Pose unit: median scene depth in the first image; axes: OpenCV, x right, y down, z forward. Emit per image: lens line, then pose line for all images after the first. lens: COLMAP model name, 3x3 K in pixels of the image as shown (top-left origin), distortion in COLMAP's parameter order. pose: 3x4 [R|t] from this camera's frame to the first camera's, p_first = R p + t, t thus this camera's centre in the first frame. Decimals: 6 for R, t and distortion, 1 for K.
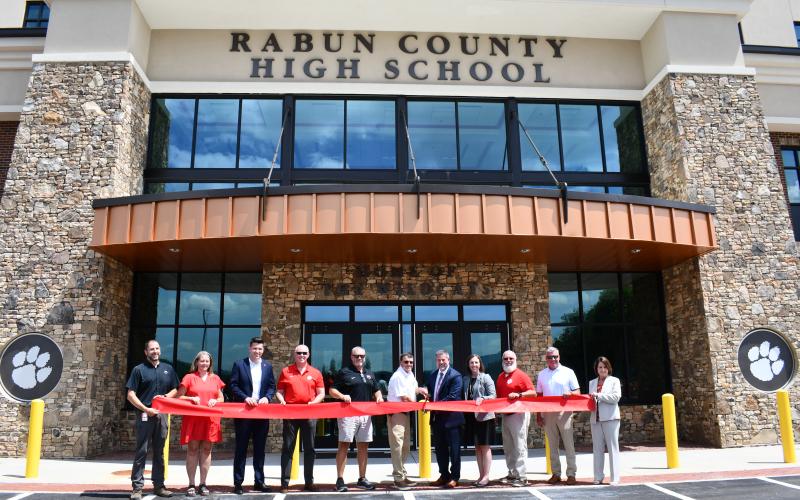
lens RADIAL K [[626.3, 0, 395.6], [0, 626.3, 243.0], [0, 0, 1]] dist [-0.080547, 0.009194]
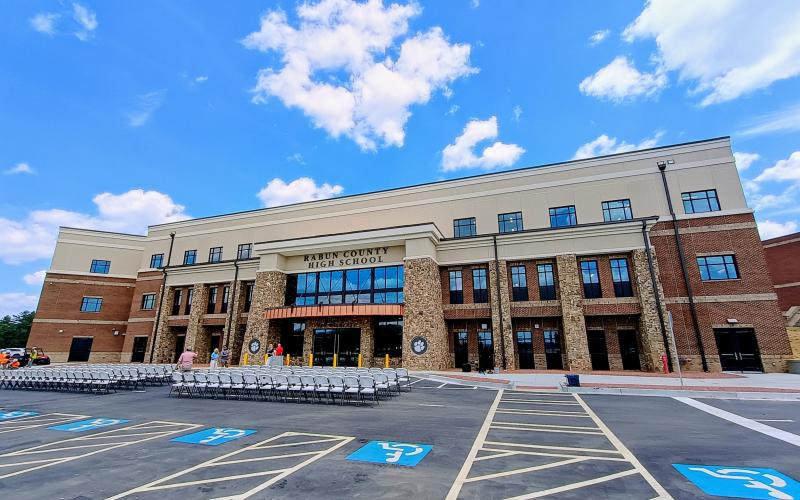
lens RADIAL K [[352.5, 0, 401.3], [0, 352.5, 249.8], [0, 0, 1]] dist [0.000096, -0.000002]
pose [[0.923739, -0.093780, -0.371365, 1.255151], [0.077137, 0.995246, -0.059457, -0.234200], [0.375175, 0.026277, 0.926581, -0.899705]]
